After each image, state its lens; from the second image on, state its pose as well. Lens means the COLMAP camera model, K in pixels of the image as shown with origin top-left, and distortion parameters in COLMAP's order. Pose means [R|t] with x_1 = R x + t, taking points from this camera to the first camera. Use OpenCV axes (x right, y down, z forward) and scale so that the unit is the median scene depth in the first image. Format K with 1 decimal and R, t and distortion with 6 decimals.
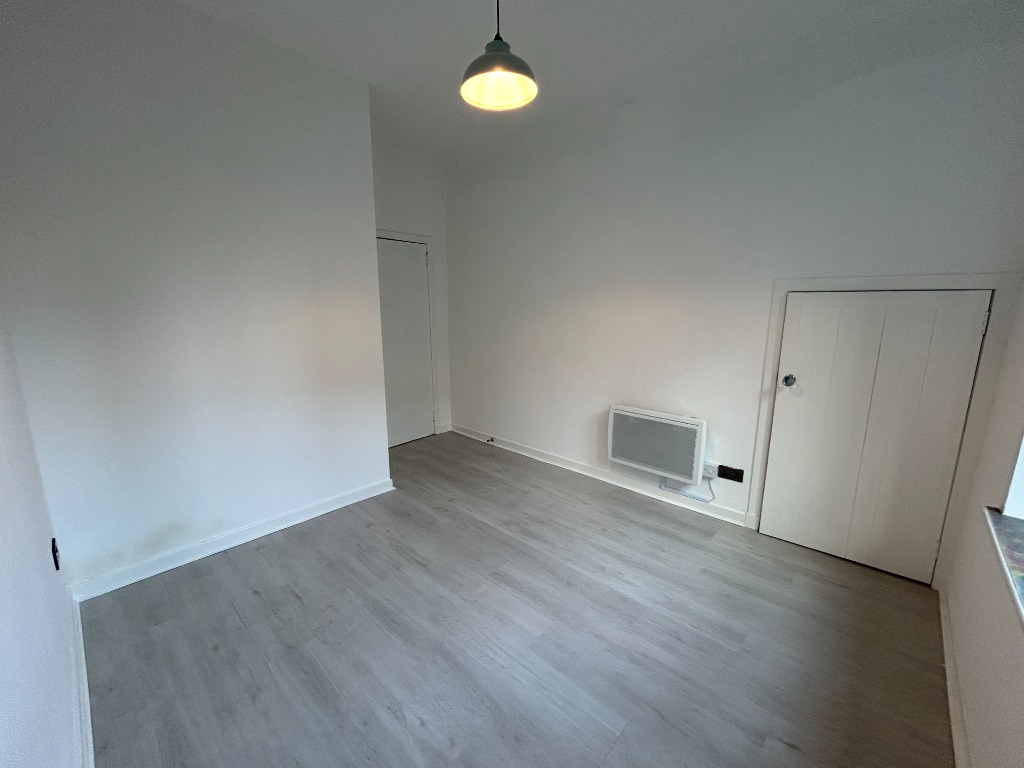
lens RADIAL K [[413.4, 0, 512.0], [0, 413.4, 384.0], [0, 0, 1]] dist [0.002990, 0.000447]
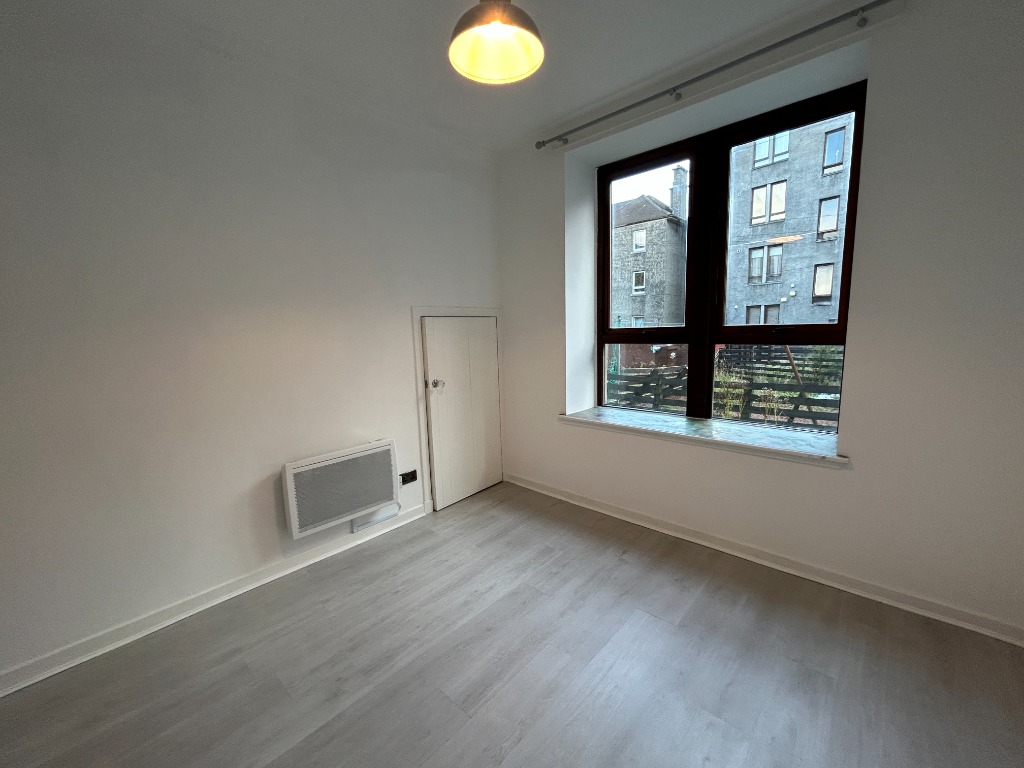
lens RADIAL K [[413.4, 0, 512.0], [0, 413.4, 384.0], [0, 0, 1]] dist [0.002990, 0.000447]
pose [[0.003223, -0.141769, 0.989895, -0.583977], [0.226394, 0.964301, 0.137366, -0.125804], [-0.974031, 0.223663, 0.035204, 0.689186]]
